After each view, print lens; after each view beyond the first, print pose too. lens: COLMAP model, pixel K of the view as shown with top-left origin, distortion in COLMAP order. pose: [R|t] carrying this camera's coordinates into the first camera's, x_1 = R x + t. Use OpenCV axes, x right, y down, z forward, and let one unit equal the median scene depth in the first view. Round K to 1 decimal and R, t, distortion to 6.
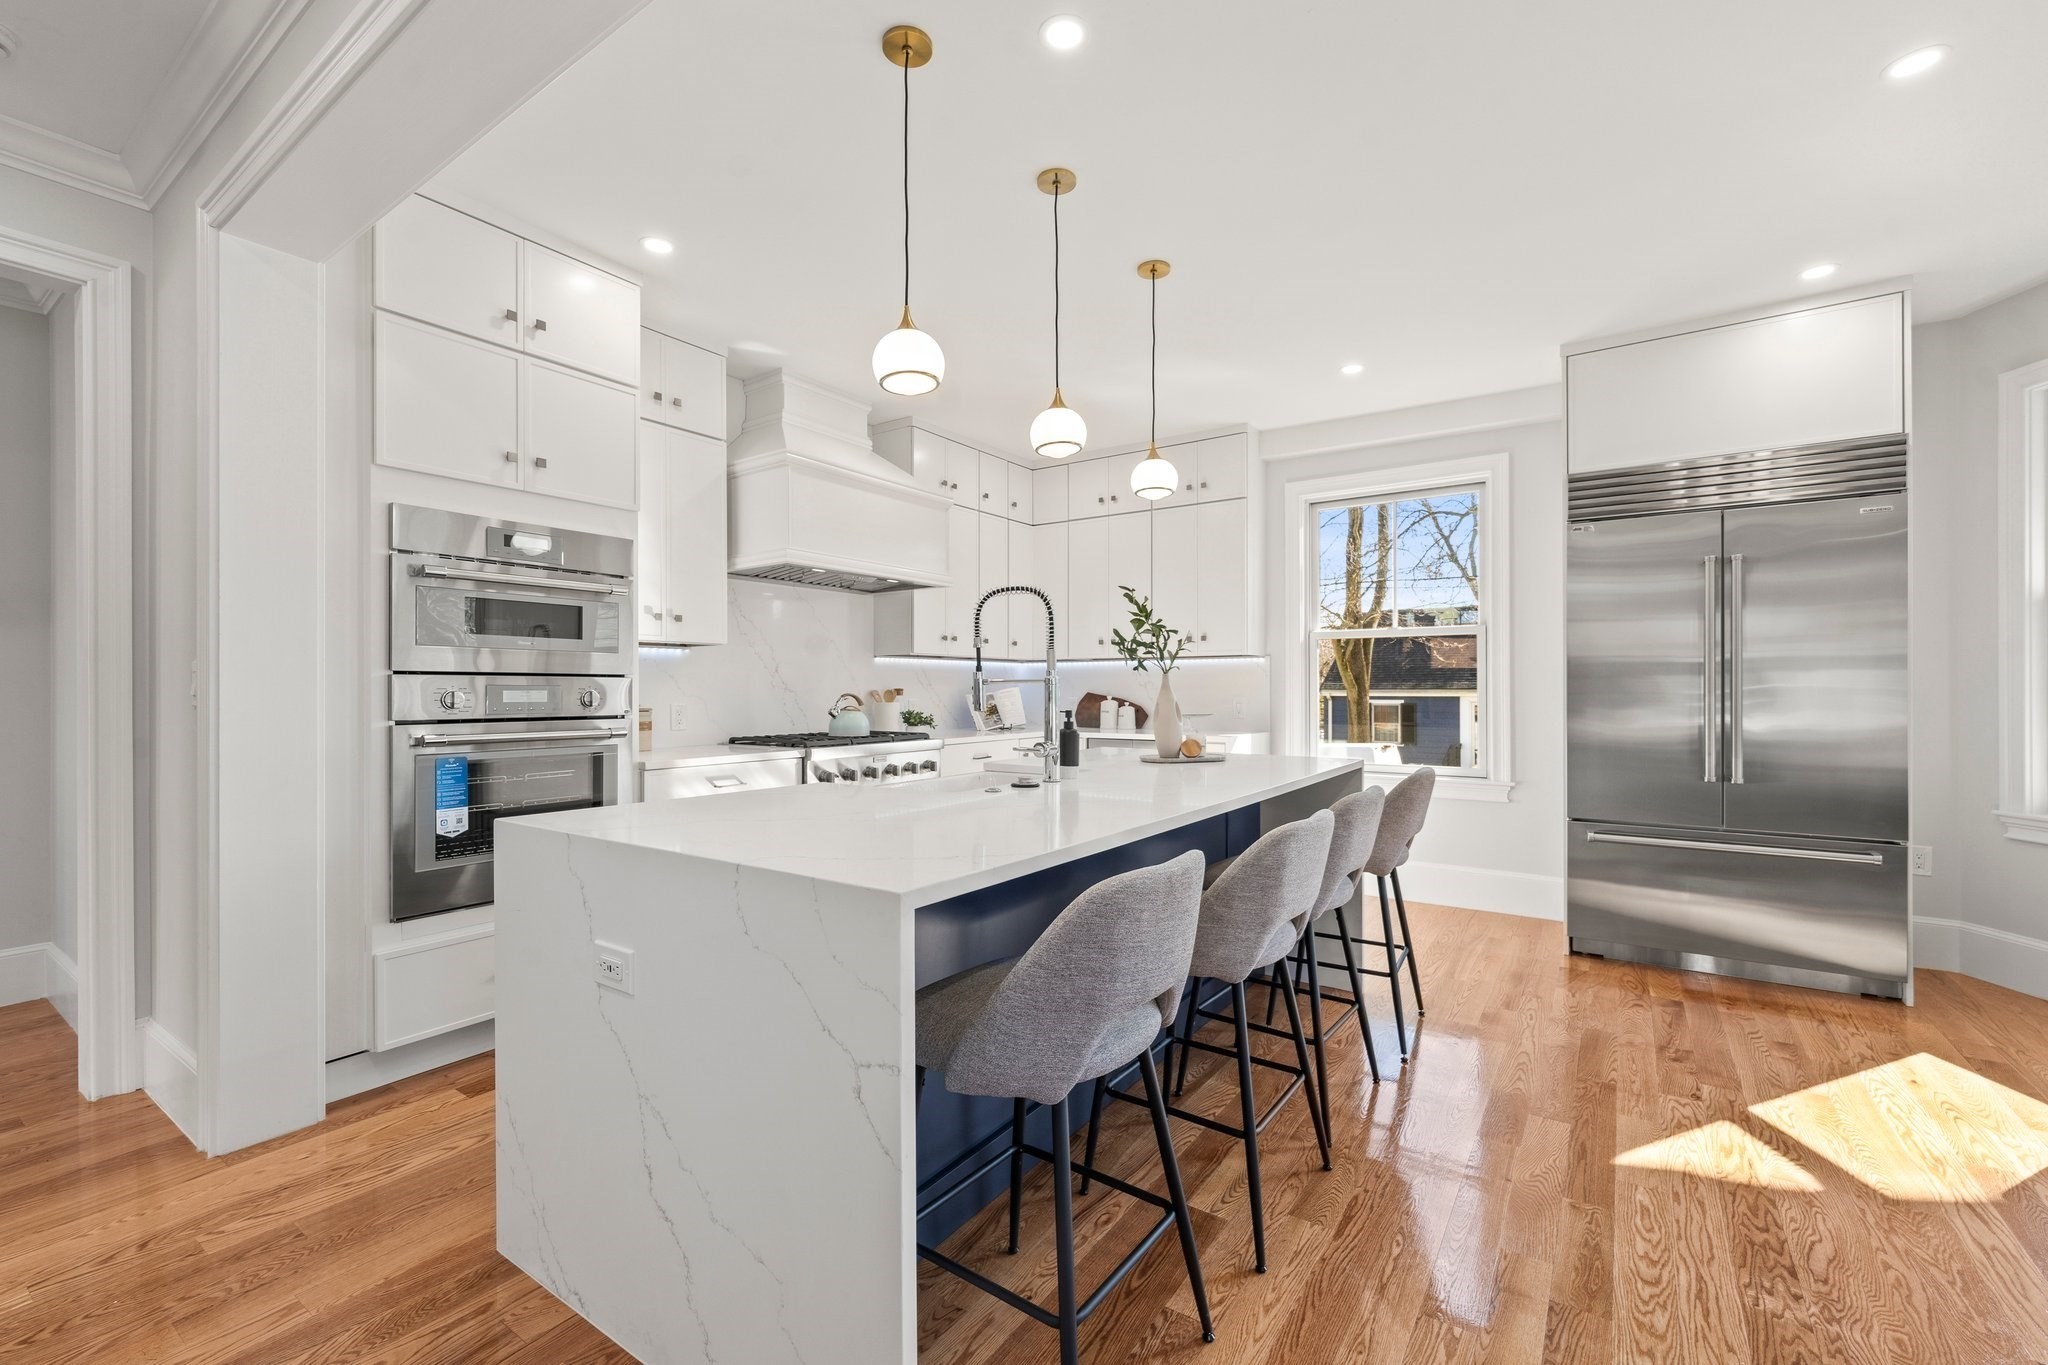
lens RADIAL K [[868.3, 0, 1019.5], [0, 868.3, 687.8], [0, 0, 1]] dist [0.010292, 0.000157]
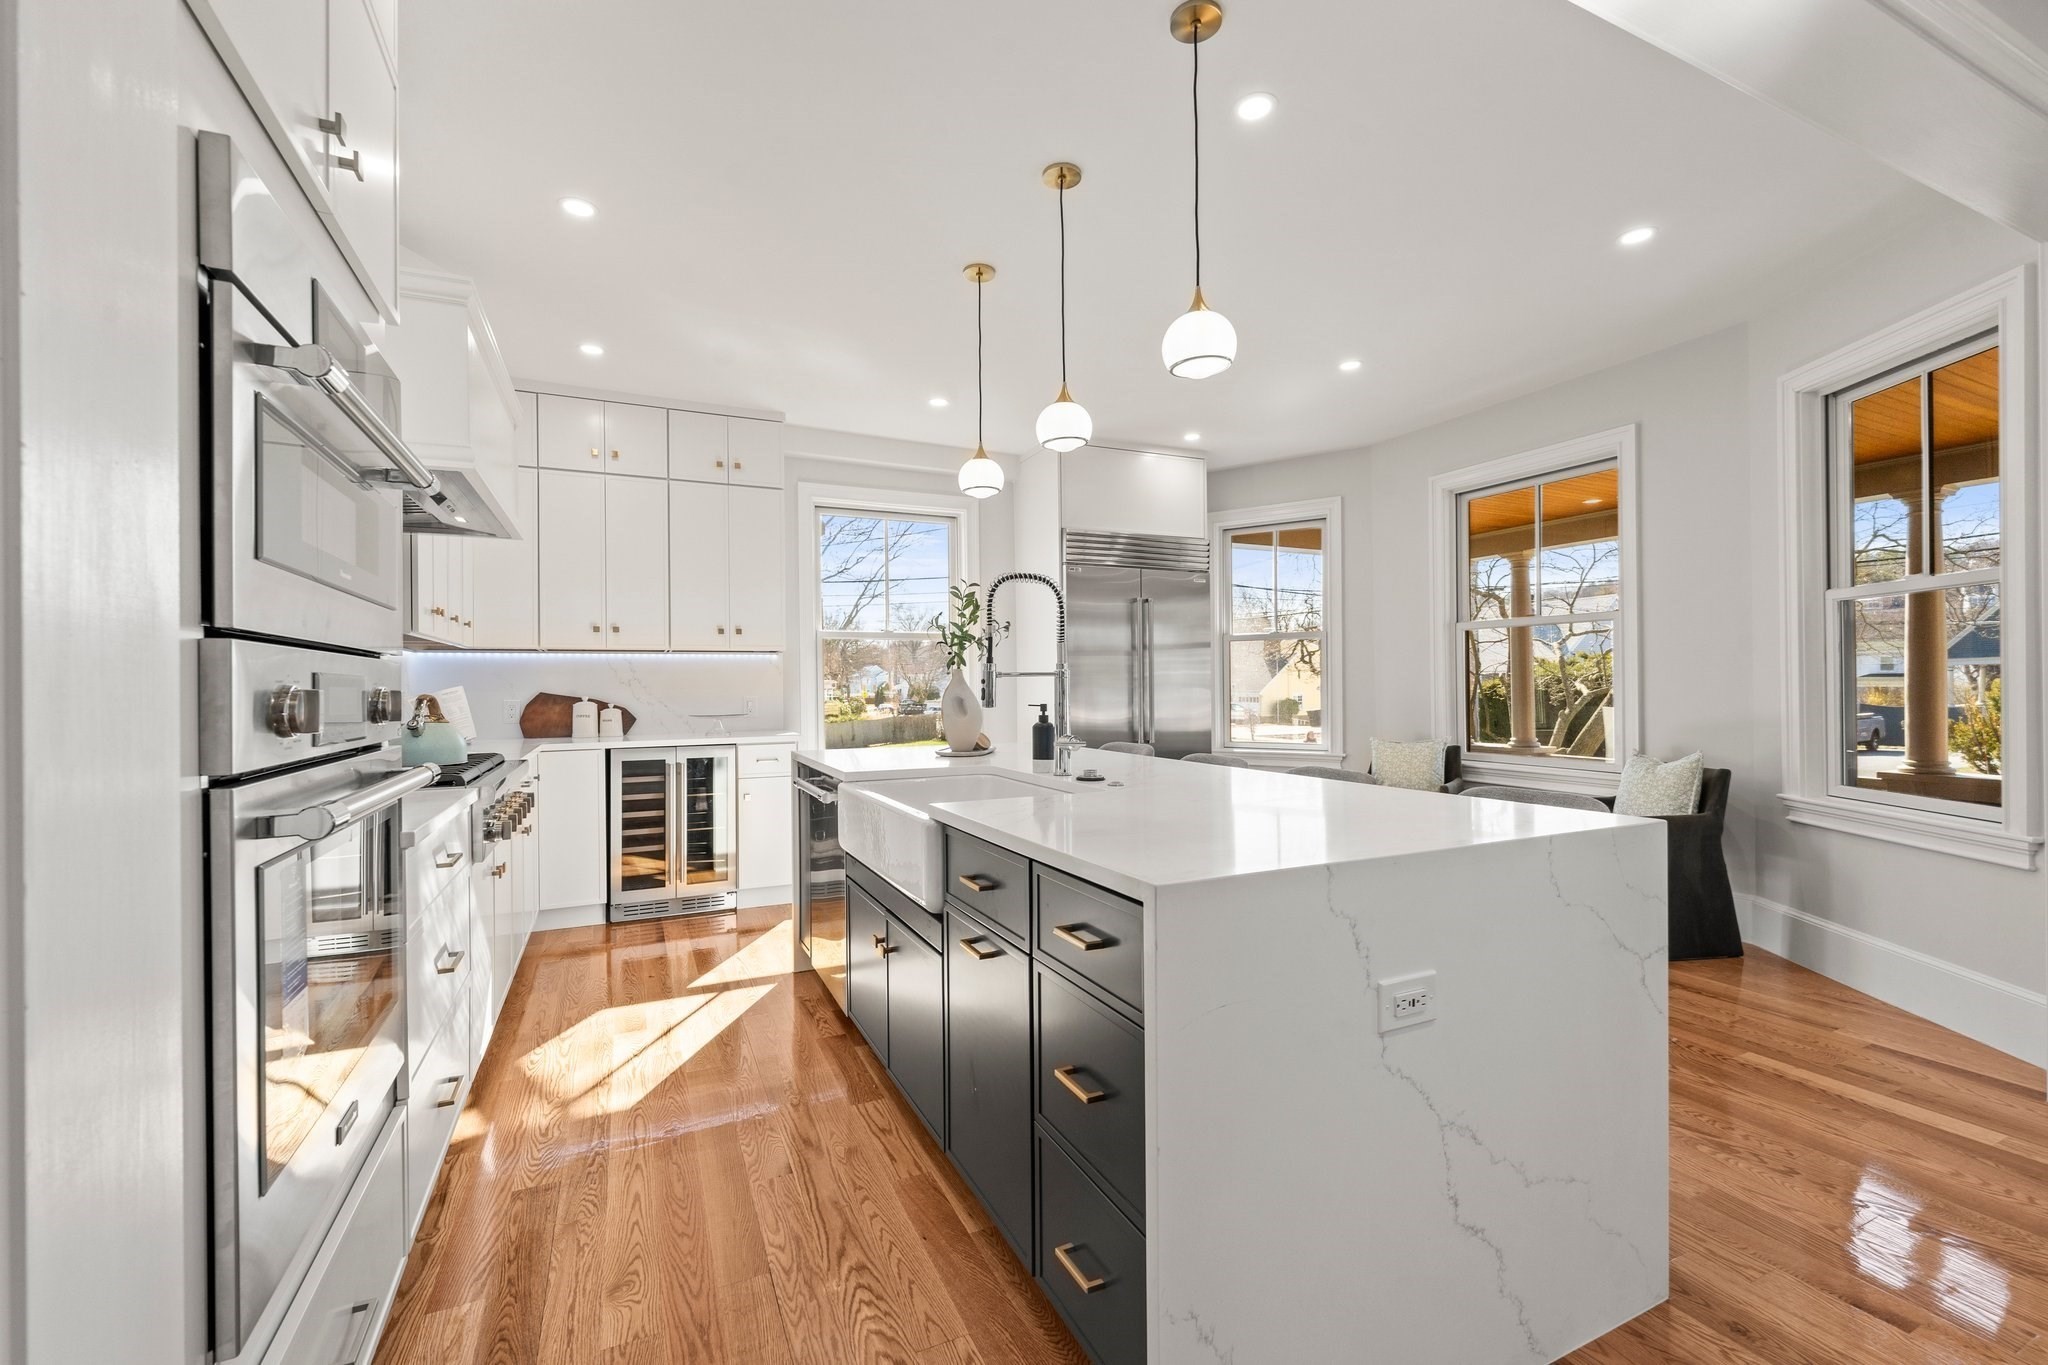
lens RADIAL K [[868.3, 0, 1019.5], [0, 868.3, 687.8], [0, 0, 1]] dist [0.010292, 0.000157]
pose [[0.498359, -0.005402, 0.866954, -0.657200], [0.007353, 0.999971, 0.002004, 0.003984], [-0.866940, 0.005376, 0.498384, 0.420311]]
